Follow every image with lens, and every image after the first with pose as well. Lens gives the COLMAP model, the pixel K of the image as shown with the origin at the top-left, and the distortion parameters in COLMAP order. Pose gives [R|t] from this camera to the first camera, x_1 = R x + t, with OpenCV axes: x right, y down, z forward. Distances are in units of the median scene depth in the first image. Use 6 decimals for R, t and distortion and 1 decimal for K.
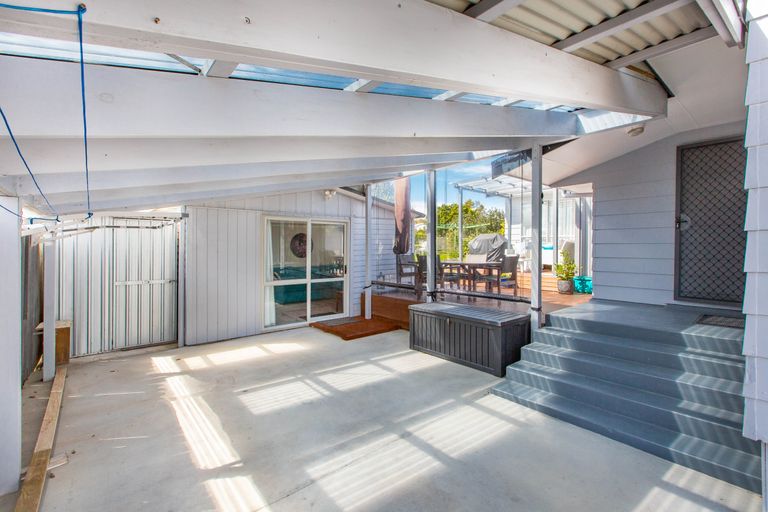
lens RADIAL K [[359.3, 0, 384.0], [0, 359.3, 256.0], [0, 0, 1]] dist [-0.001028, 0.000107]
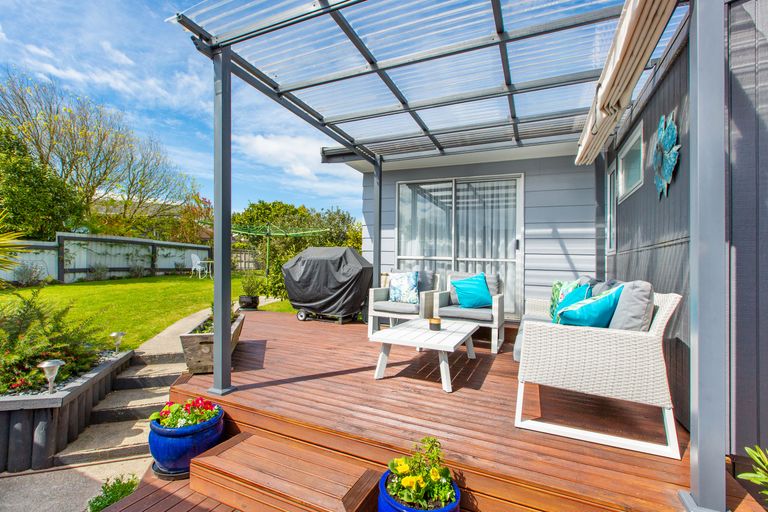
lens RADIAL K [[349.3, 0, 383.3], [0, 349.3, 272.1], [0, 0, 1]] dist [0.001626, -0.000281]
pose [[0.898836, 0.014346, 0.438050, 0.170689], [-0.017492, 0.999842, 0.003149, -0.035338], [-0.437935, -0.010493, 0.898945, 0.605875]]
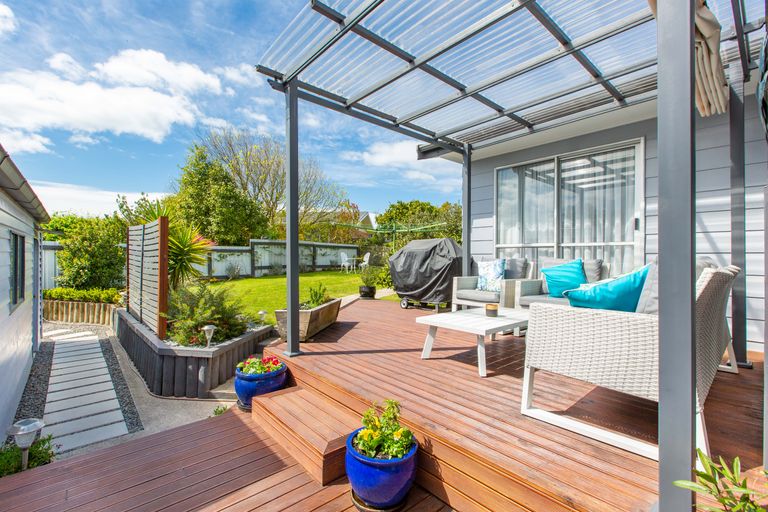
lens RADIAL K [[348.8, 0, 388.8], [0, 348.8, 268.4], [0, 0, 1]] dist [-0.000599, 0.000100]
pose [[0.999561, -0.001368, 0.029590, 0.237403], [0.001171, 0.999977, 0.006667, -0.028546], [-0.029598, -0.006629, 0.999540, 0.572759]]
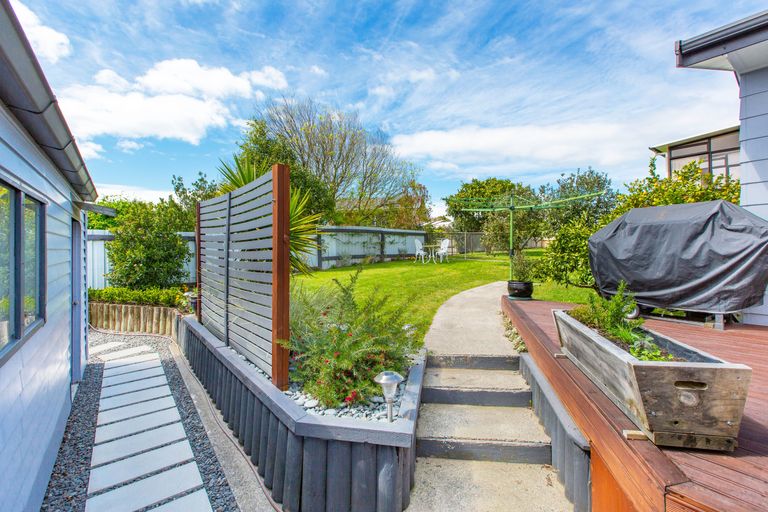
lens RADIAL K [[341.9, 0, 384.0], [0, 341.9, 256.0], [0, 0, 1]] dist [0.003777, -0.000051]
pose [[0.998262, -0.018634, -0.055906, 0.083030], [0.018607, 0.999826, -0.001011, -0.026884], [0.055916, -0.000031, 0.998435, 0.749510]]
